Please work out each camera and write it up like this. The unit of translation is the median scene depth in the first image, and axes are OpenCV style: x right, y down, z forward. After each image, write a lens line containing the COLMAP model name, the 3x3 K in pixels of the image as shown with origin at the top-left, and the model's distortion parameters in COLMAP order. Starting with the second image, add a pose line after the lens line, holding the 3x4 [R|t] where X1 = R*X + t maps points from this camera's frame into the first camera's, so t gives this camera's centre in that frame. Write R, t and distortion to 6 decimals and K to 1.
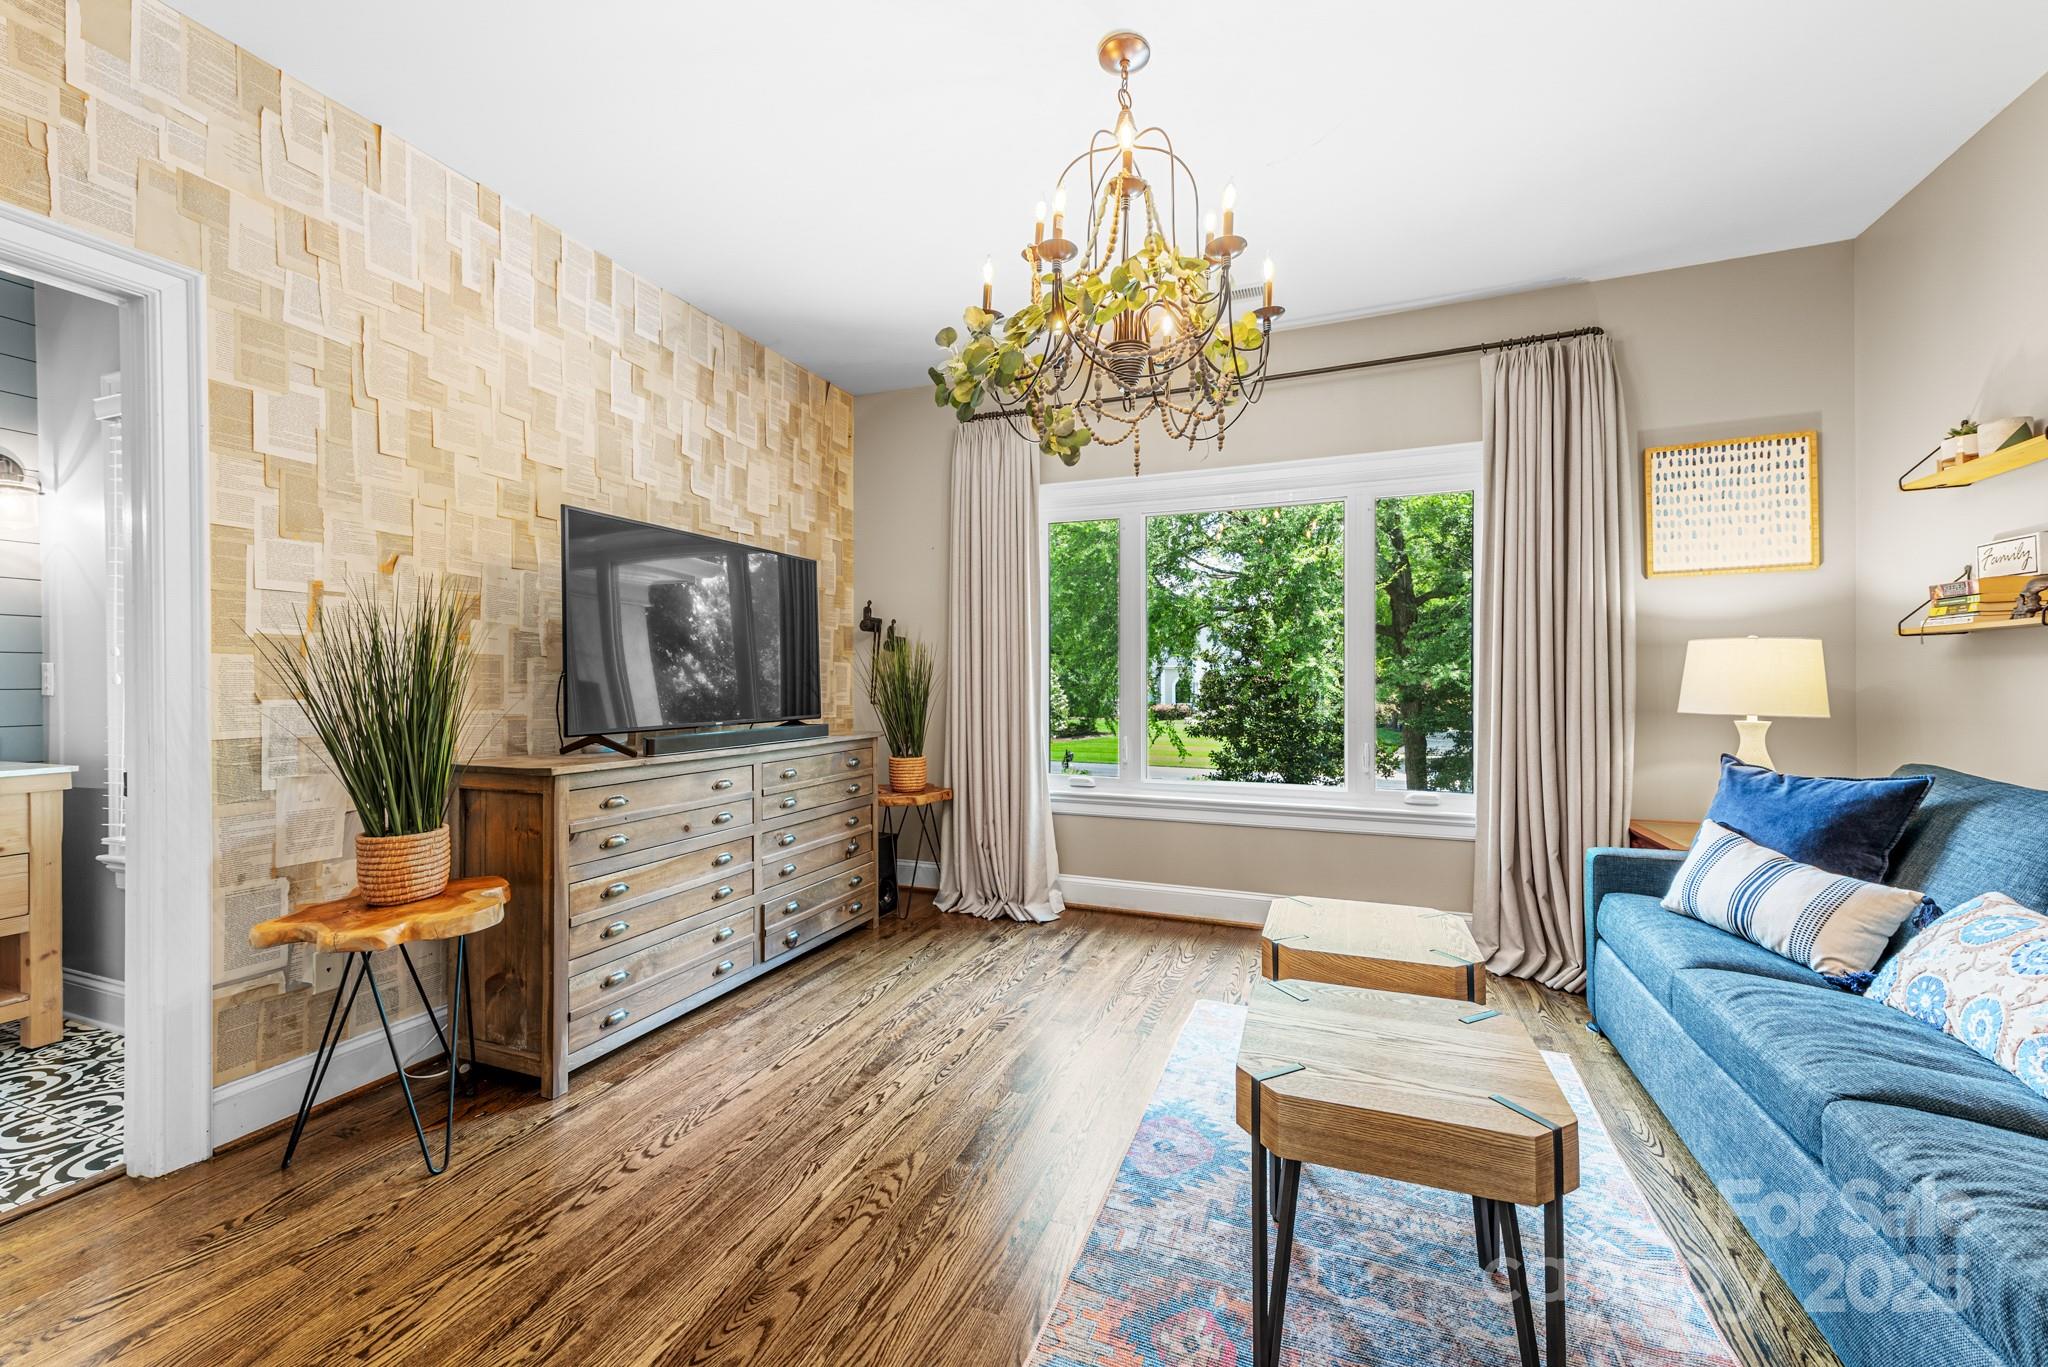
lens RADIAL K [[810.0, 0, 1014.6], [0, 810.0, 686.0], [0, 0, 1]] dist [0.026324, 0.000760]
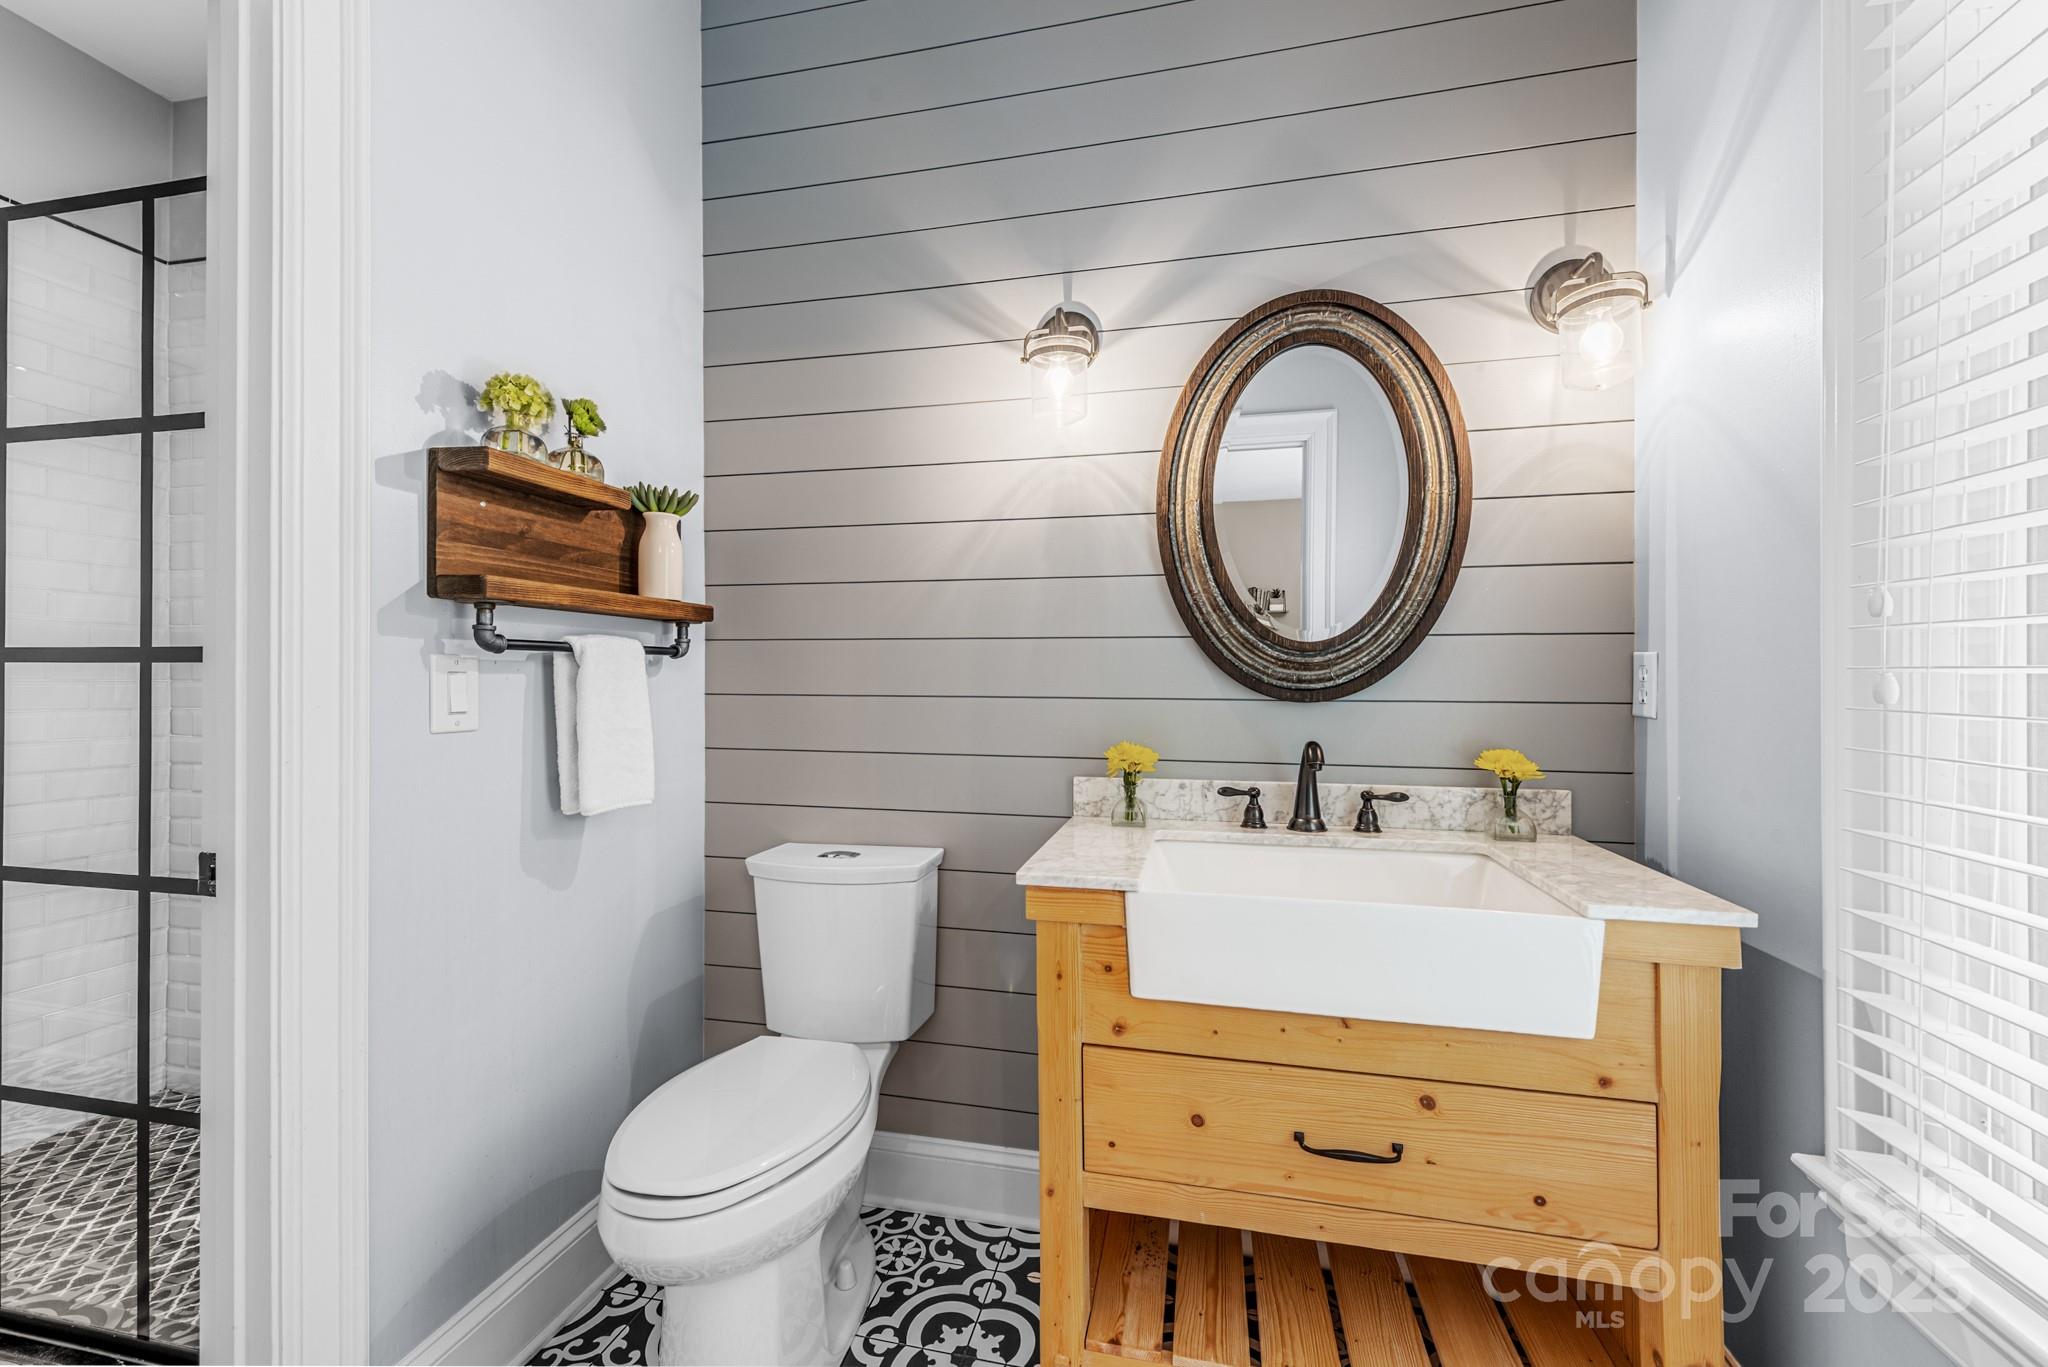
lens RADIAL K [[810.0, 0, 1031.6], [0, 810.0, 677.1], [0, 0, 1]] dist [0.026324, 0.000760]
pose [[0.180143, -0.004221, -0.983631, -0.753139], [-0.007001, 0.999960, -0.005573, -0.007623], [0.983616, 0.007891, 0.180106, 0.566741]]
